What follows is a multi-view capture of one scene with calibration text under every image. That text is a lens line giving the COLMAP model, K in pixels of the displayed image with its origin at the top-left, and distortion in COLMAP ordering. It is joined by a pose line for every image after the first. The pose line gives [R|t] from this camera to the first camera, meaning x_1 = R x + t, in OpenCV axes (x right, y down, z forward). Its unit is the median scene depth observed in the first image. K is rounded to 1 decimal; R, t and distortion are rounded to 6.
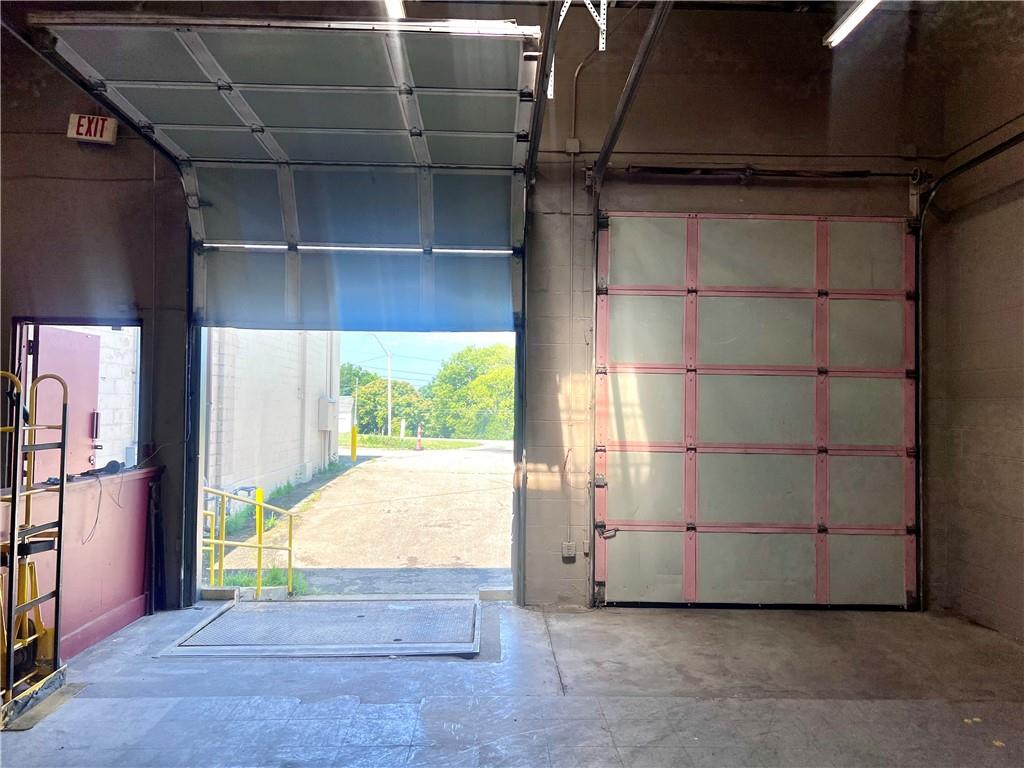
lens RADIAL K [[768.6, 0, 520.7], [0, 768.6, 379.5], [0, 0, 1]] dist [0.063430, -0.067272]
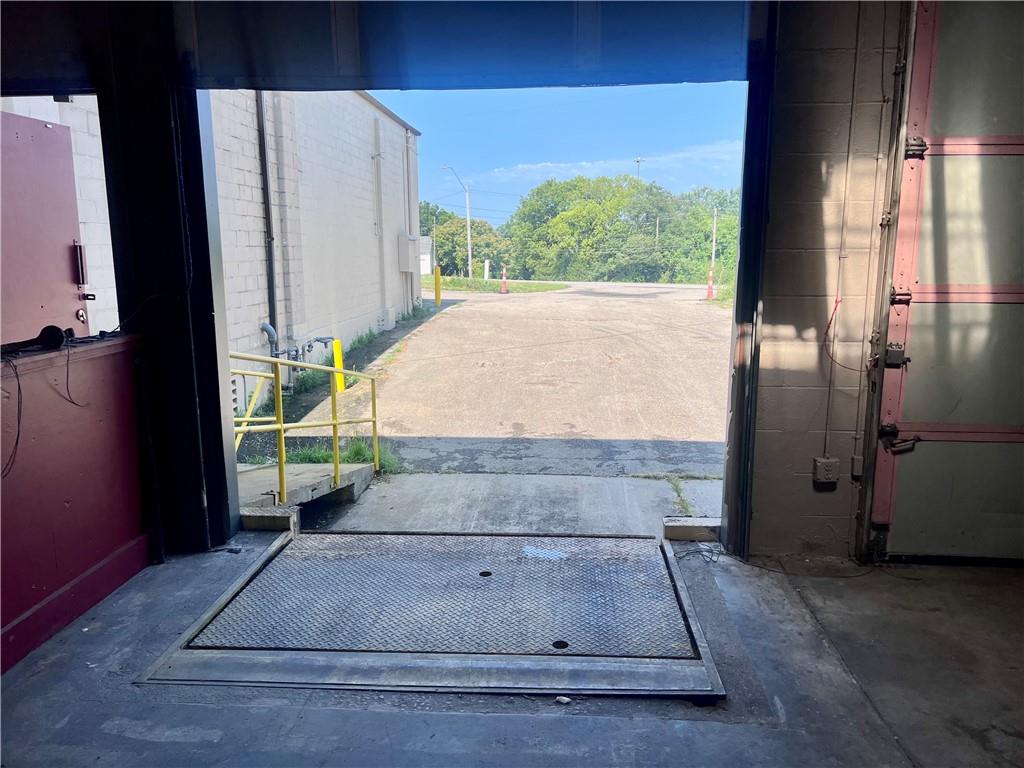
lens RADIAL K [[768.6, 0, 519.5], [0, 768.6, 395.0], [0, 0, 1]] dist [0.063430, -0.067272]
pose [[0.994712, 0.006895, -0.102467, -0.109685], [0.016205, 0.974708, 0.222896, 0.028659], [0.101412, -0.223378, 0.969442, 0.410127]]
